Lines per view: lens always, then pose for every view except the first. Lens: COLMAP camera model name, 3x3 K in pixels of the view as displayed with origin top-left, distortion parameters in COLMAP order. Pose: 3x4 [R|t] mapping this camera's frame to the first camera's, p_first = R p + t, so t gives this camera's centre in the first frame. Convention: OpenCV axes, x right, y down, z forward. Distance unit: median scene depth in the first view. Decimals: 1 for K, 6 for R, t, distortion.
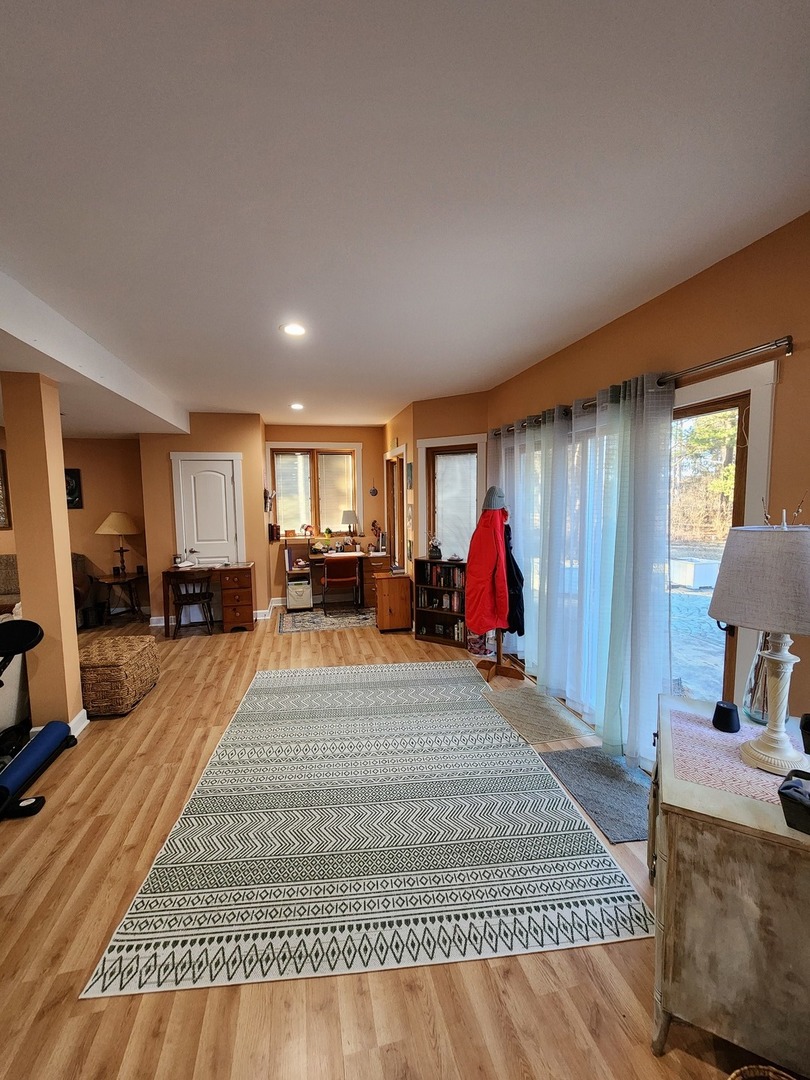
lens RADIAL K [[446.9, 0, 401.1], [0, 446.9, 535.8], [0, 0, 1]] dist [-0.003191, 0.001492]
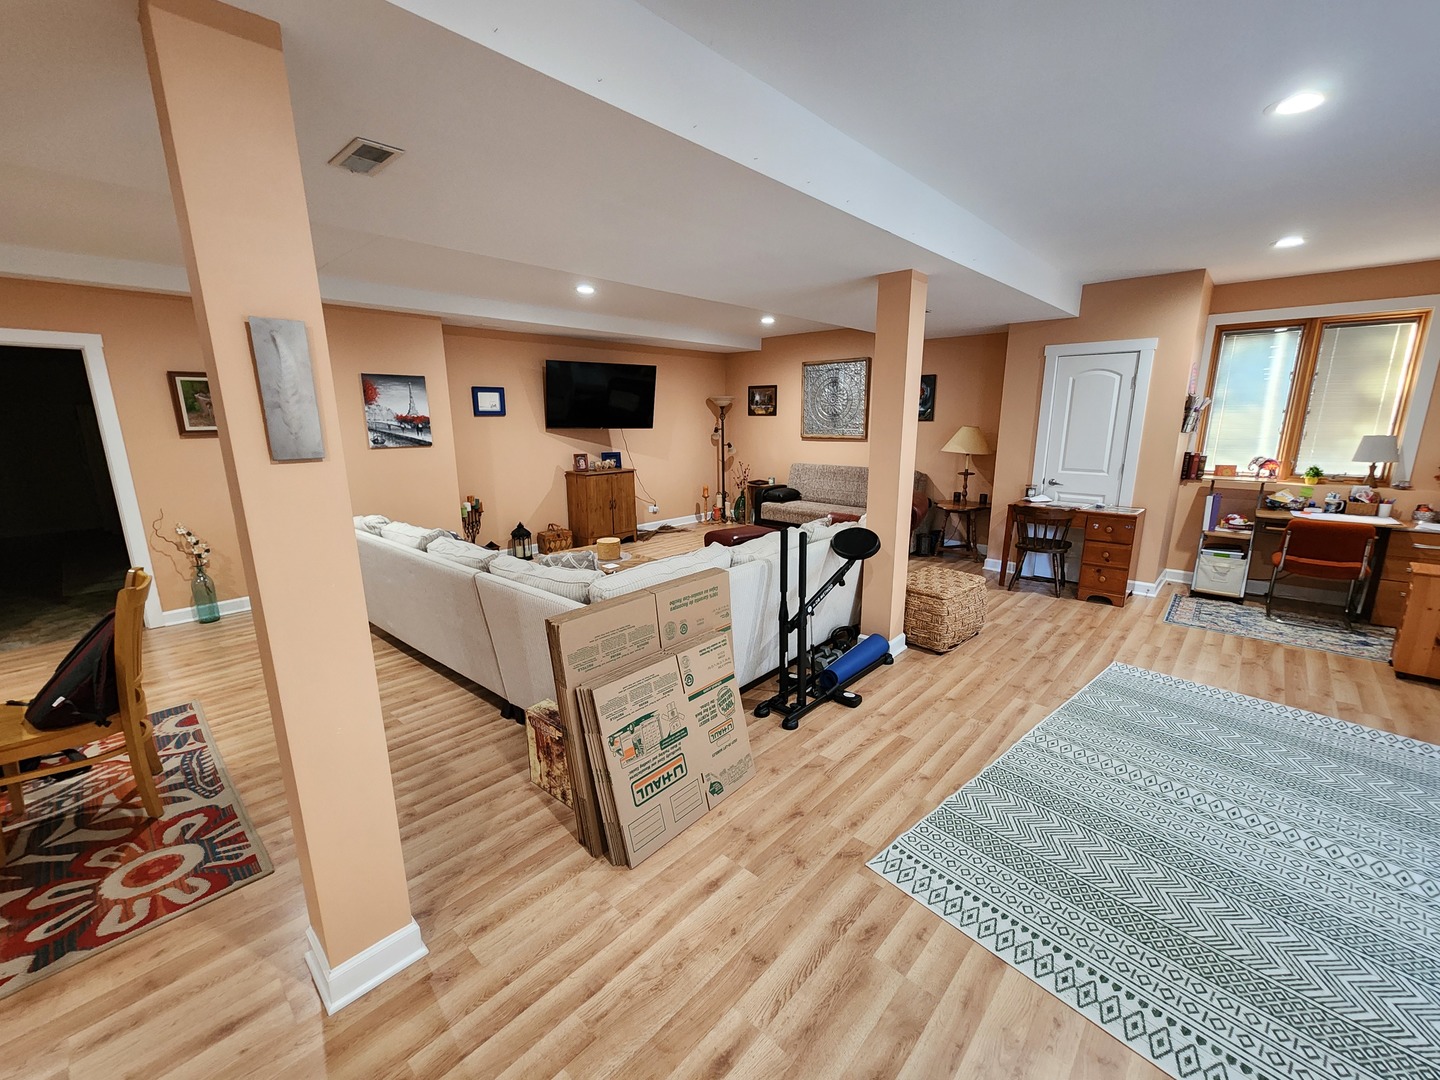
lens RADIAL K [[595.8, 0, 713.9], [0, 595.8, 548.6], [0, 0, 1]] dist [-0.003191, 0.001492]
pose [[0.568363, 0.190860, -0.800335, 0.029573], [-0.075188, 0.980701, 0.180478, 0.007349], [0.819335, -0.042402, 0.571745, -0.036799]]
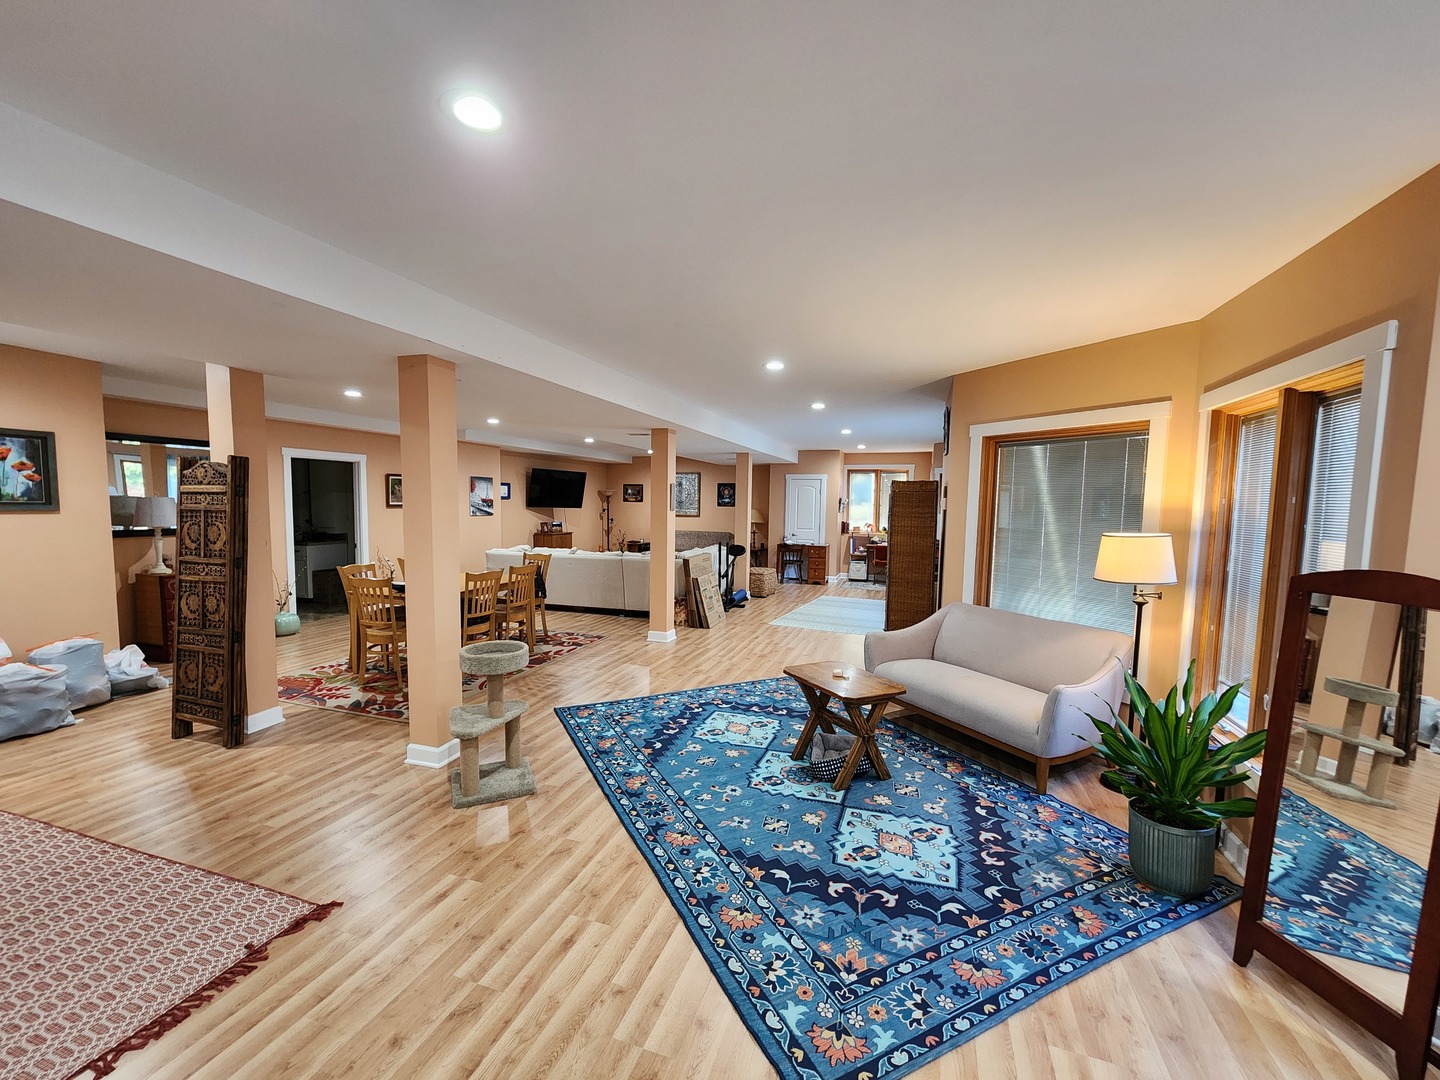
lens RADIAL K [[595.8, 0, 722.3], [0, 595.8, 548.4], [0, 0, 1]] dist [-0.003191, 0.001492]
pose [[0.855752, 0.066767, -0.513059, 0.503784], [-0.072894, 0.997306, 0.008201, 0.100380], [0.512225, 0.030381, 0.858314, -1.173010]]
